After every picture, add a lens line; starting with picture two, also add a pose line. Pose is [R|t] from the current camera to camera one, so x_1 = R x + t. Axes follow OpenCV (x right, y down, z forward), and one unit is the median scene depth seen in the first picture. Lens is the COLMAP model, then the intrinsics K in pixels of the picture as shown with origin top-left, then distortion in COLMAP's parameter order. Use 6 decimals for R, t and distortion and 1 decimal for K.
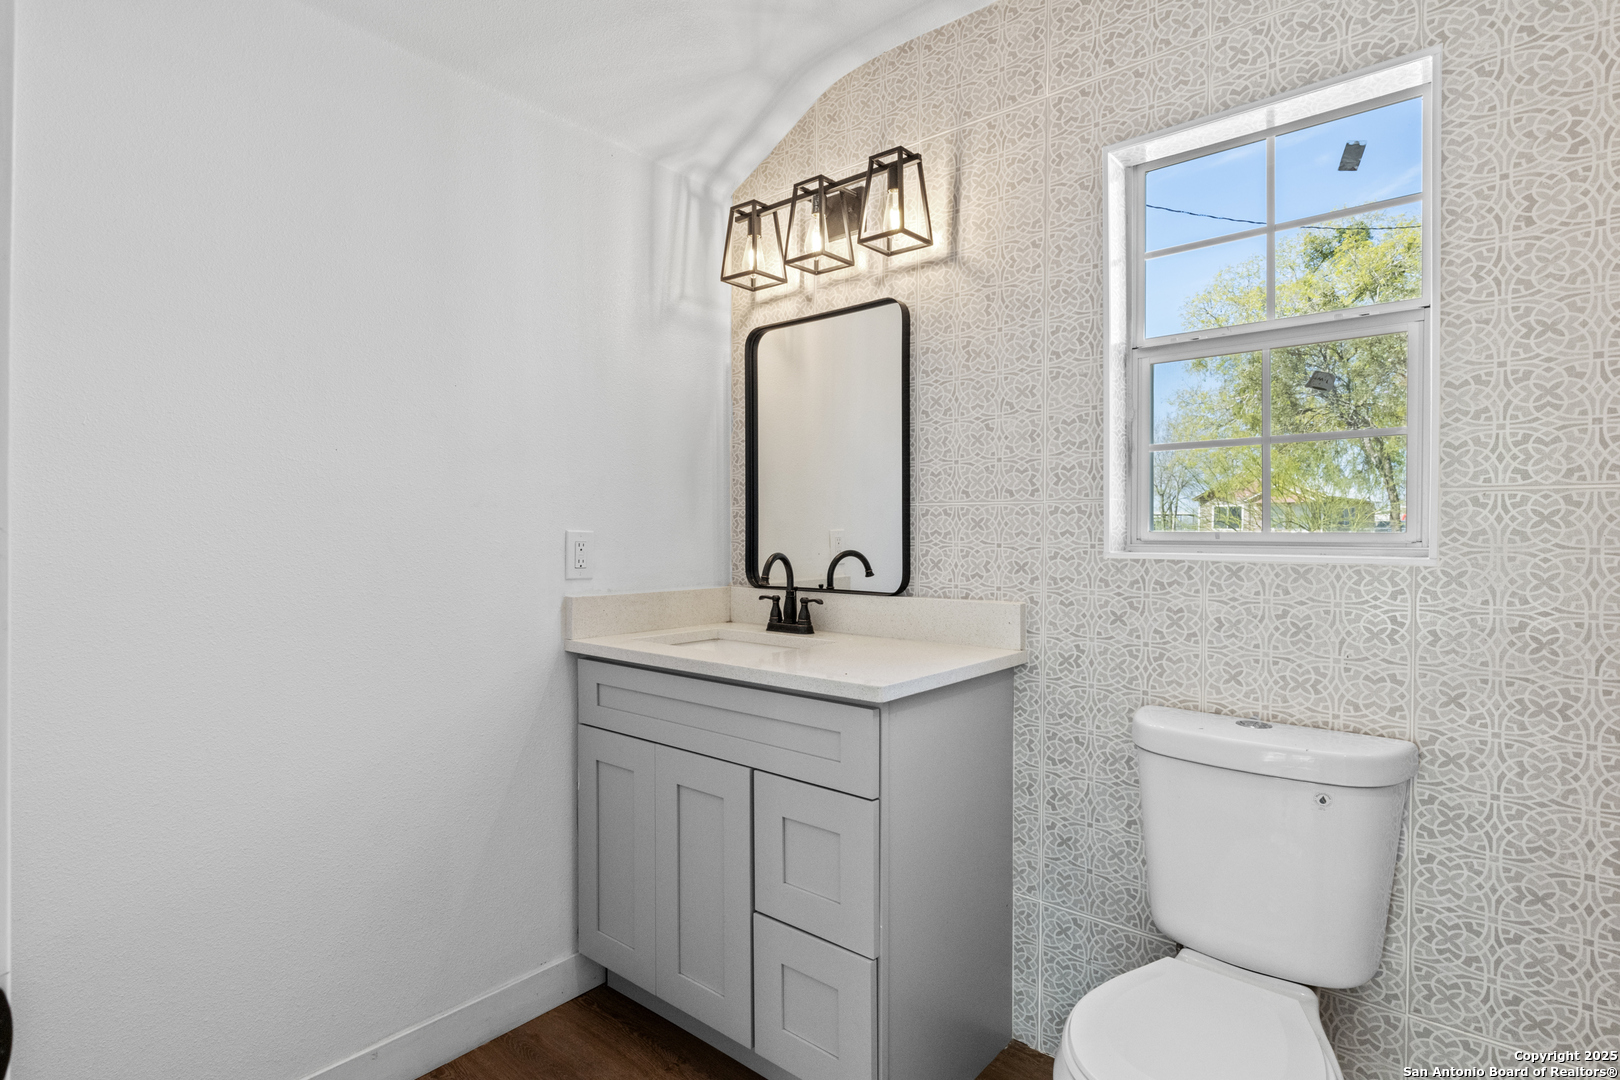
lens RADIAL K [[803.9, 0, 817.0], [0, 803.9, 539.8], [0, 0, 1]] dist [-0.005274, -0.000397]
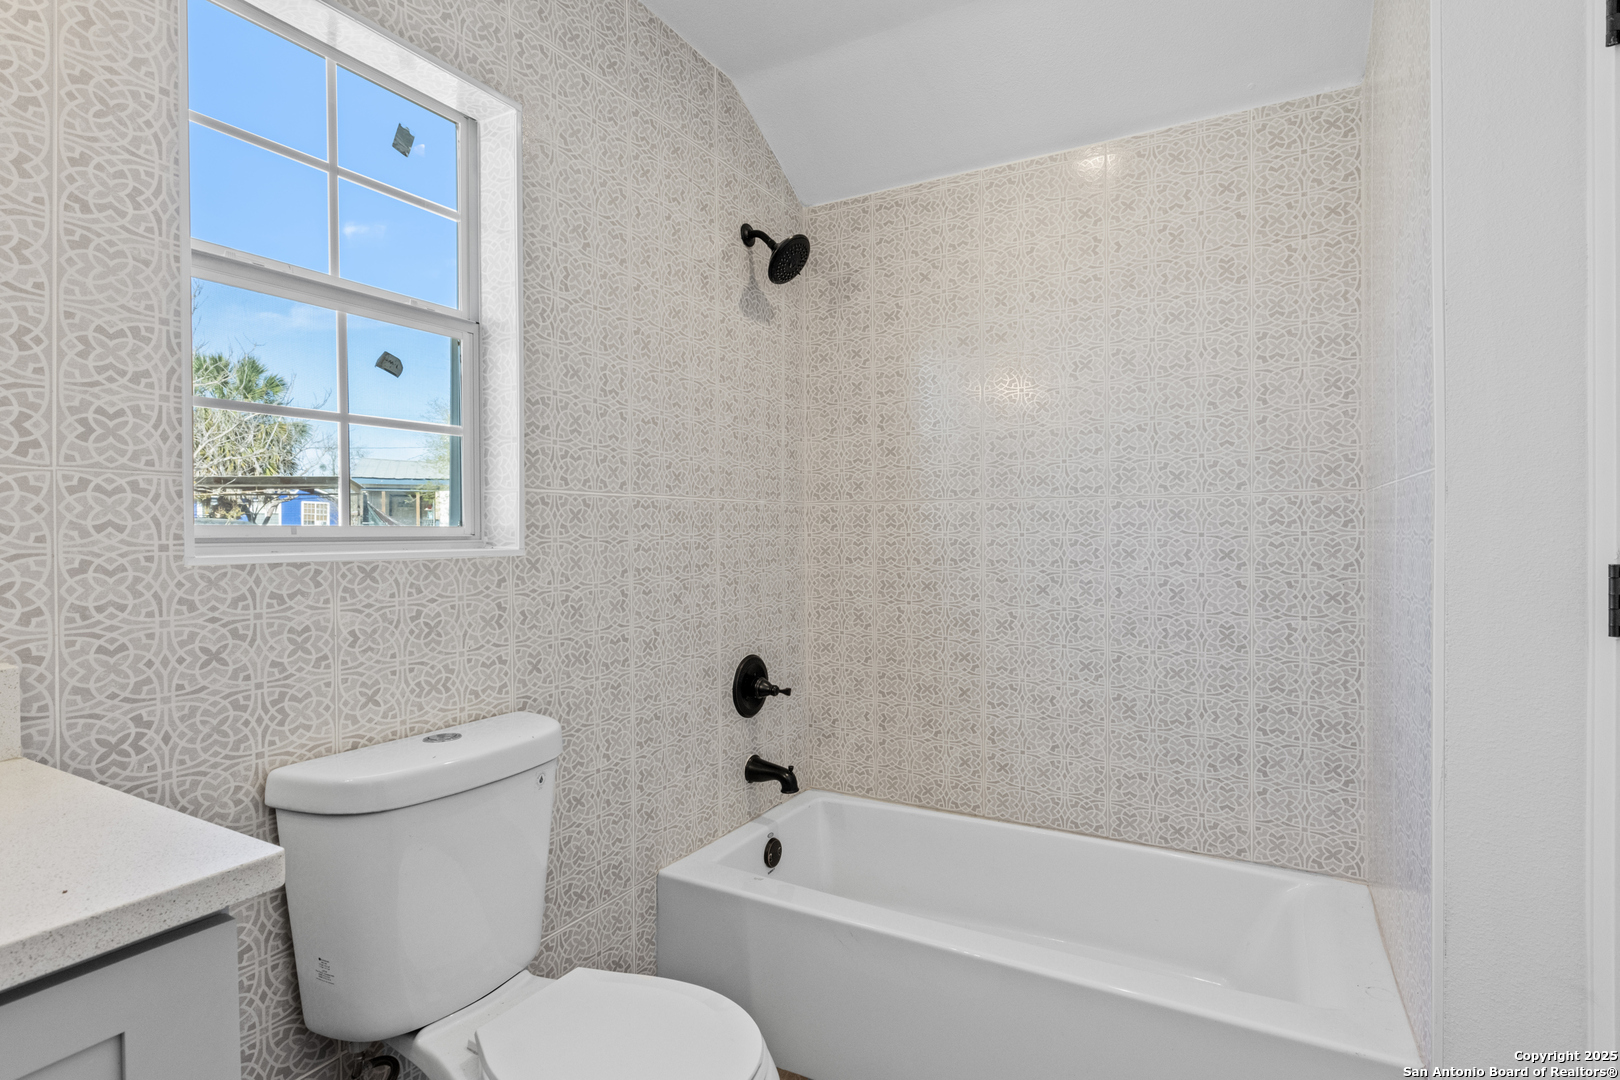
lens RADIAL K [[755.3, 0, 807.7], [0, 755.3, 536.6], [0, 0, 1]] dist [-0.003991, -0.000566]
pose [[-0.136030, -0.011700, 0.990636, -0.317223], [0.009530, 0.999869, 0.013118, -0.003861], [-0.990659, 0.011225, -0.135901, 0.642663]]
